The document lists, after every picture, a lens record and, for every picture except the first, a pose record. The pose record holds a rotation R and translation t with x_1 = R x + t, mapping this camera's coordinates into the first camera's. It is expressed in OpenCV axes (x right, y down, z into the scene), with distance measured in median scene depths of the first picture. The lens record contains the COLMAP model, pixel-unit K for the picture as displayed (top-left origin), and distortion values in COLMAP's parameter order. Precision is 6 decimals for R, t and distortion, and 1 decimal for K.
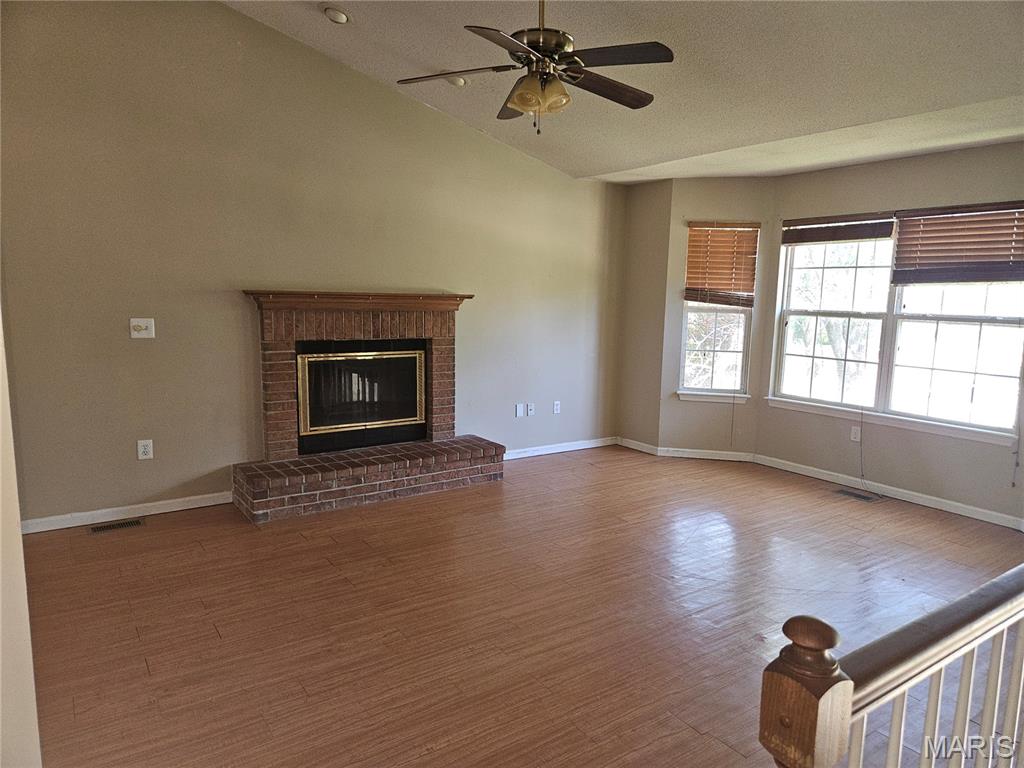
lens RADIAL K [[675.4, 0, 517.1], [0, 675.4, 390.2], [0, 0, 1]] dist [0.080424, -0.072480]
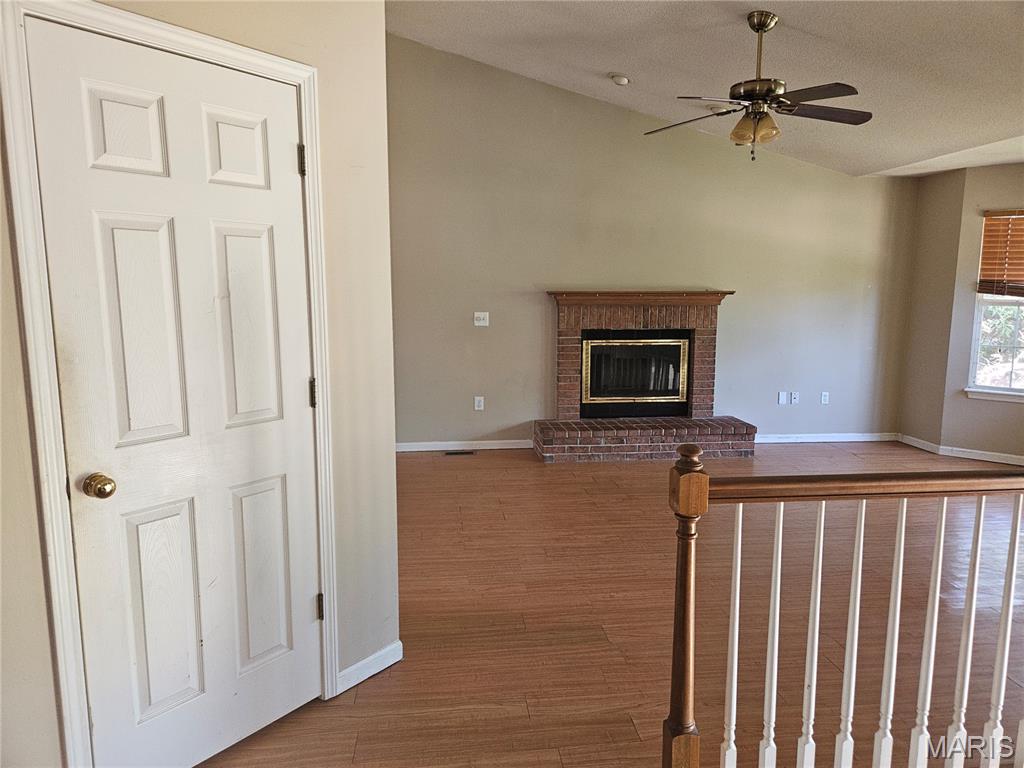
lens RADIAL K [[679.9, 0, 509.9], [0, 679.9, 388.2], [0, 0, 1]] dist [0.079750, -0.075084]
pose [[0.879460, 0.053589, -0.472946, 0.158832], [-0.054472, 0.998445, 0.011840, 0.028826], [0.472845, 0.015350, 0.881012, -0.189947]]
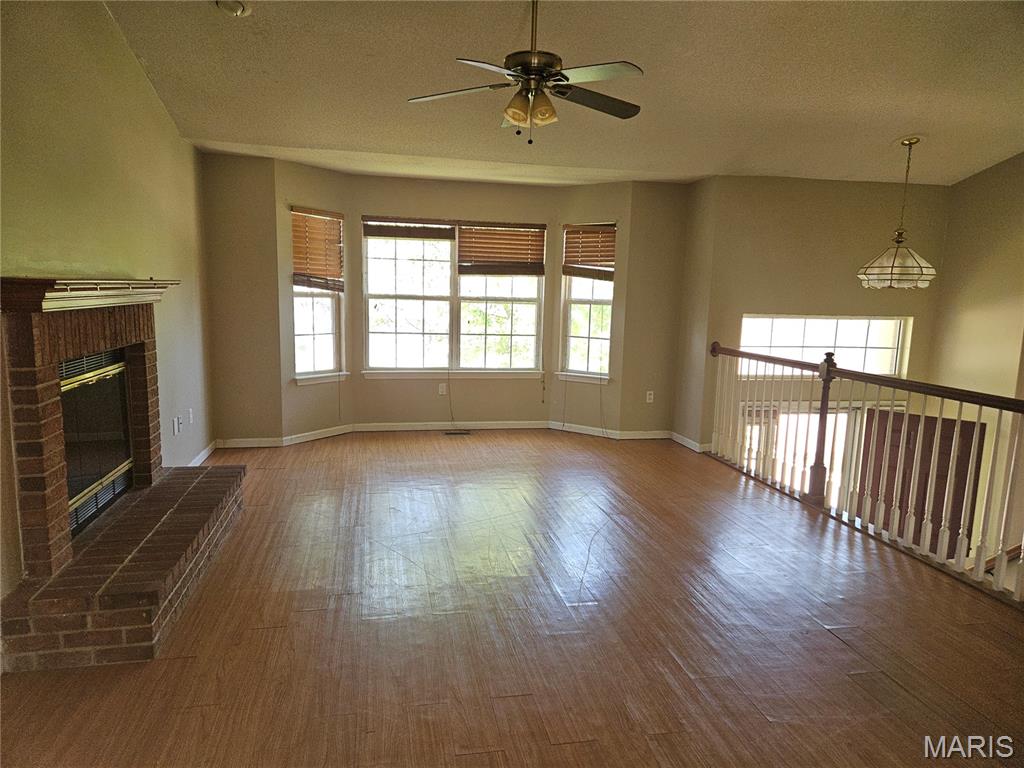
lens RADIAL K [[675.4, 0, 517.1], [0, 675.4, 390.2], [0, 0, 1]] dist [0.080424, -0.072480]
pose [[0.393371, -0.147590, 0.907456, -0.637990], [0.113002, 0.987308, 0.111592, -0.063773], [-0.912409, 0.058647, 0.405056, 0.355961]]
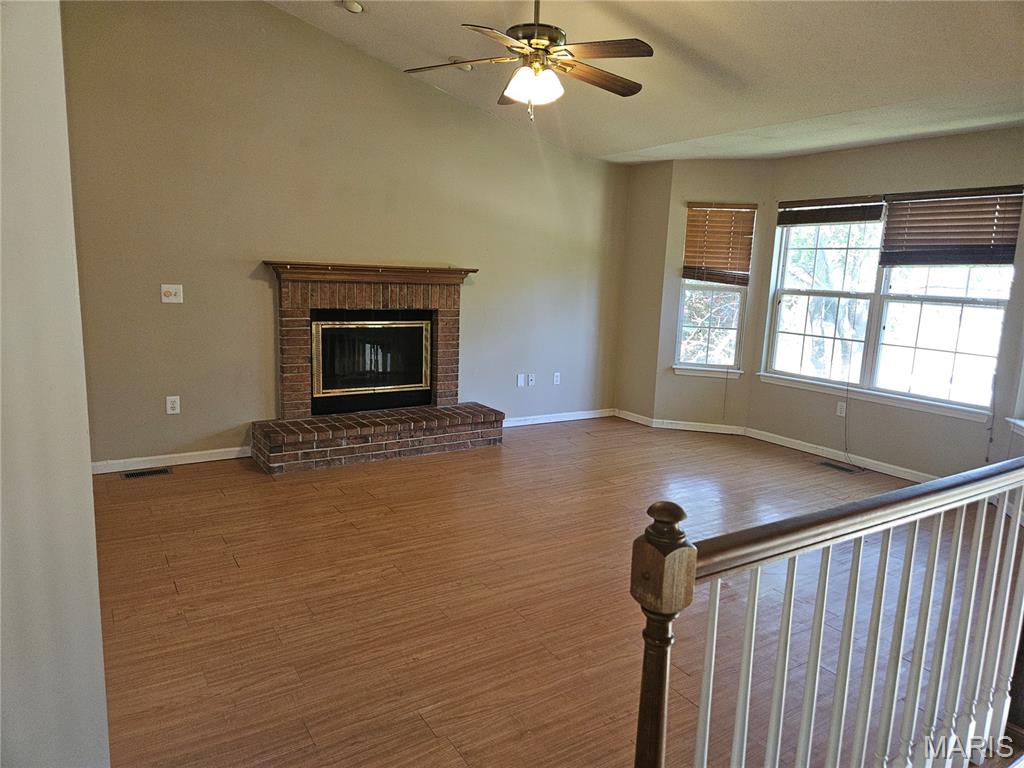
lens RADIAL K [[677.6, 0, 508.4], [0, 677.6, 380.3], [0, 0, 1]] dist [0.081945, -0.074810]
pose [[0.999050, 0.023367, -0.036798, 0.026959], [-0.022702, 0.999574, 0.018364, 0.012407], [0.037211, -0.017511, 0.999154, -0.063007]]
